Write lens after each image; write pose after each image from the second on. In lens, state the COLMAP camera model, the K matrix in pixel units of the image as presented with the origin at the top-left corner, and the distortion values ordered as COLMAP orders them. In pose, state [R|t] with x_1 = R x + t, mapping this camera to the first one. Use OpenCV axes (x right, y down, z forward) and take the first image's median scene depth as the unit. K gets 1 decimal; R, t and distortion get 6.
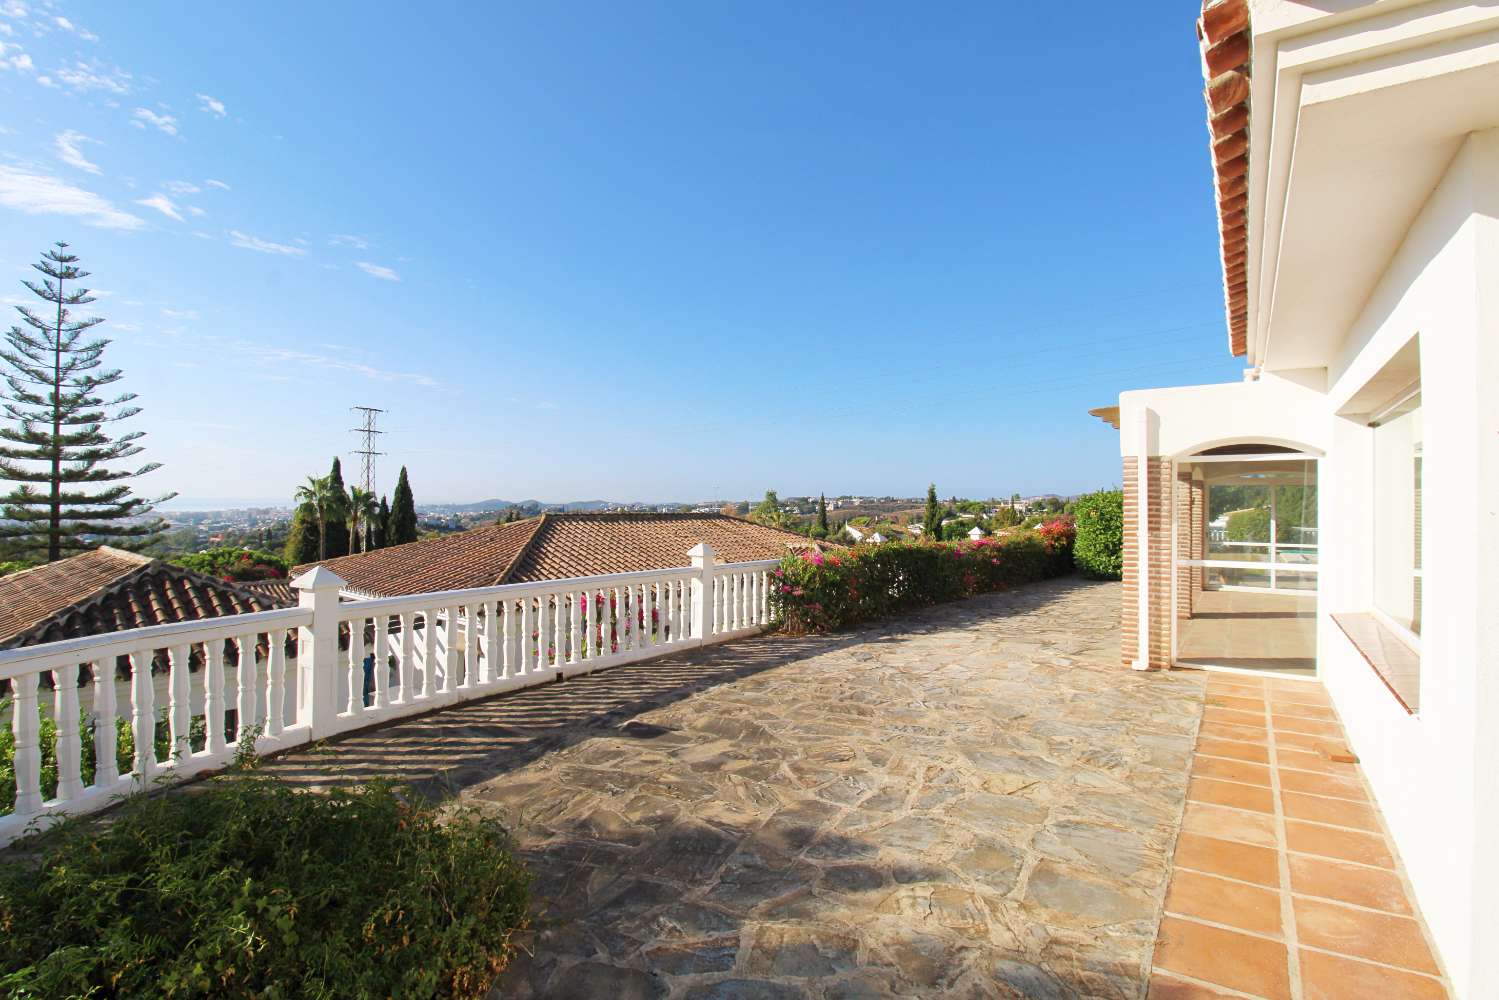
lens RADIAL K [[702.7, 0, 749.5], [0, 702.7, 511.1], [0, 0, 1]] dist [-0.012009, -0.007865]
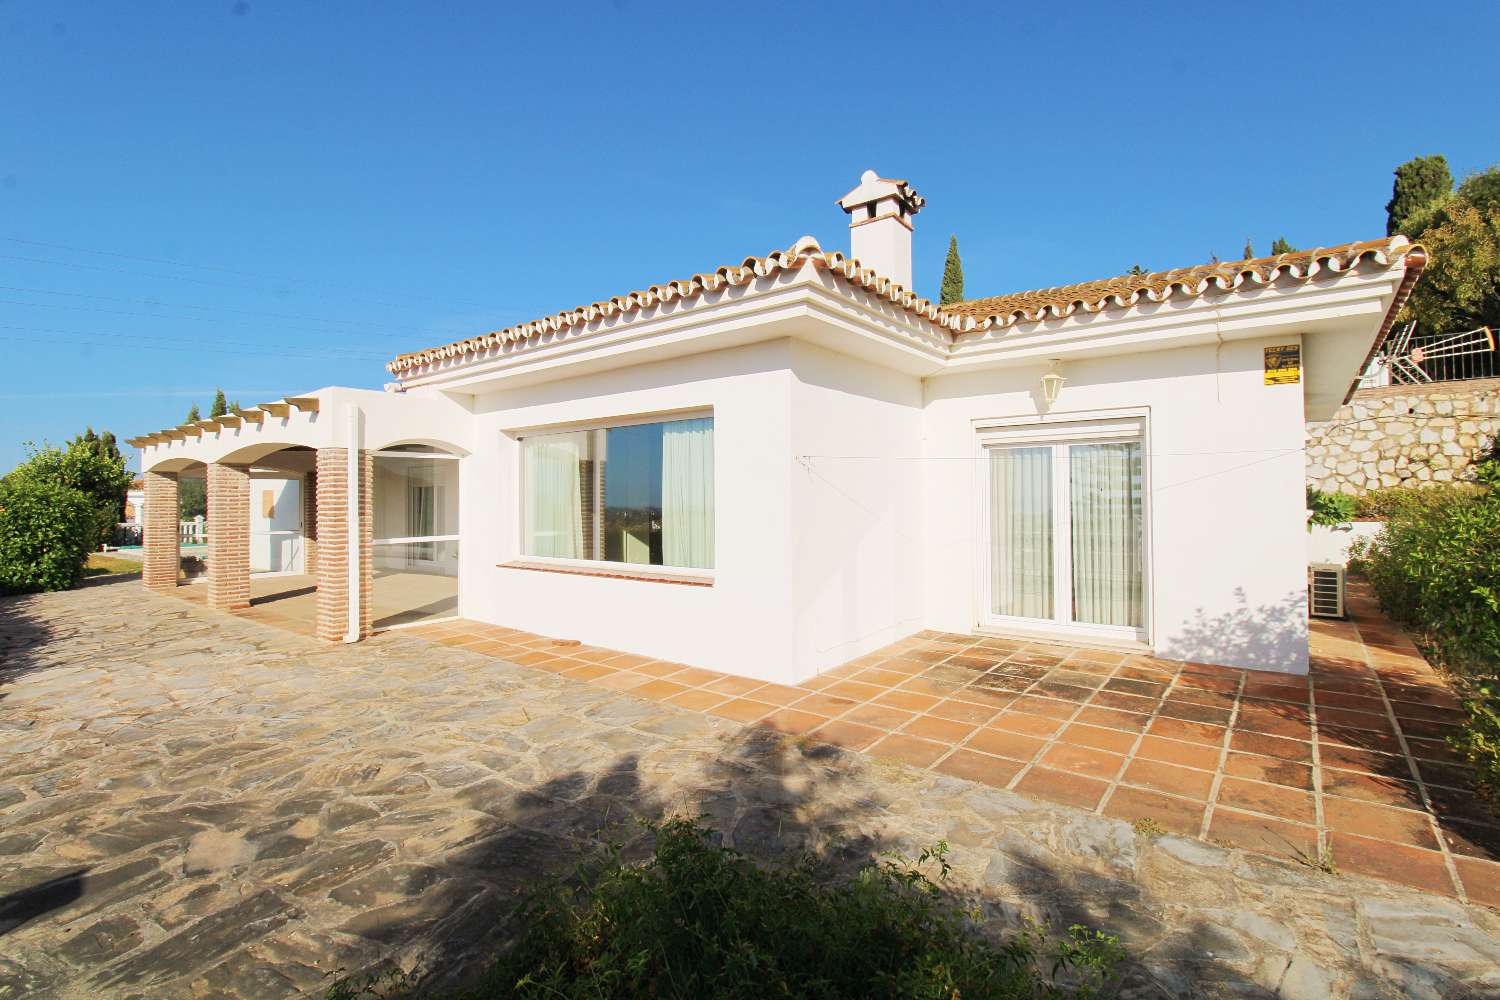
lens RADIAL K [[703.2, 0, 722.2], [0, 703.2, 484.6], [0, 0, 1]] dist [-0.012009, -0.007865]
pose [[0.080712, 0.010777, 0.996679, -0.677452], [0.022815, 0.999660, -0.012657, 0.007554], [-0.996476, 0.023760, 0.080438, 0.439313]]
